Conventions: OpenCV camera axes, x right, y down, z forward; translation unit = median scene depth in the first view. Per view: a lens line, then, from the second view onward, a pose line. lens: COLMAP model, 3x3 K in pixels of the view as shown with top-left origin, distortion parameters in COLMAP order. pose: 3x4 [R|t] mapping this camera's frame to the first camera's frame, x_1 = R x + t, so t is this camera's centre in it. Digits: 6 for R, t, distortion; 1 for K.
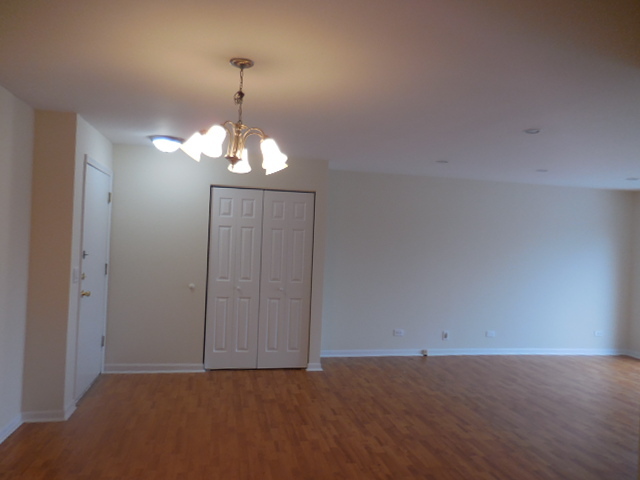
lens RADIAL K [[489.7, 0, 317.8], [0, 489.7, 238.4], [0, 0, 1]] dist [-0.006456, 0.005922]
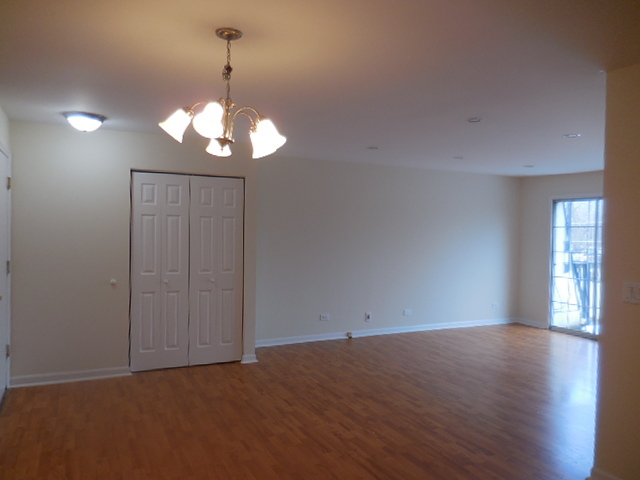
lens RADIAL K [[489.7, 0, 319.1], [0, 489.7, 239.6], [0, 0, 1]] dist [-0.006456, 0.005922]
pose [[0.967573, -0.029709, 0.250839, -0.120552], [0.021652, 0.999159, 0.034818, -0.003483], [-0.251663, -0.028258, 0.967402, 0.038283]]
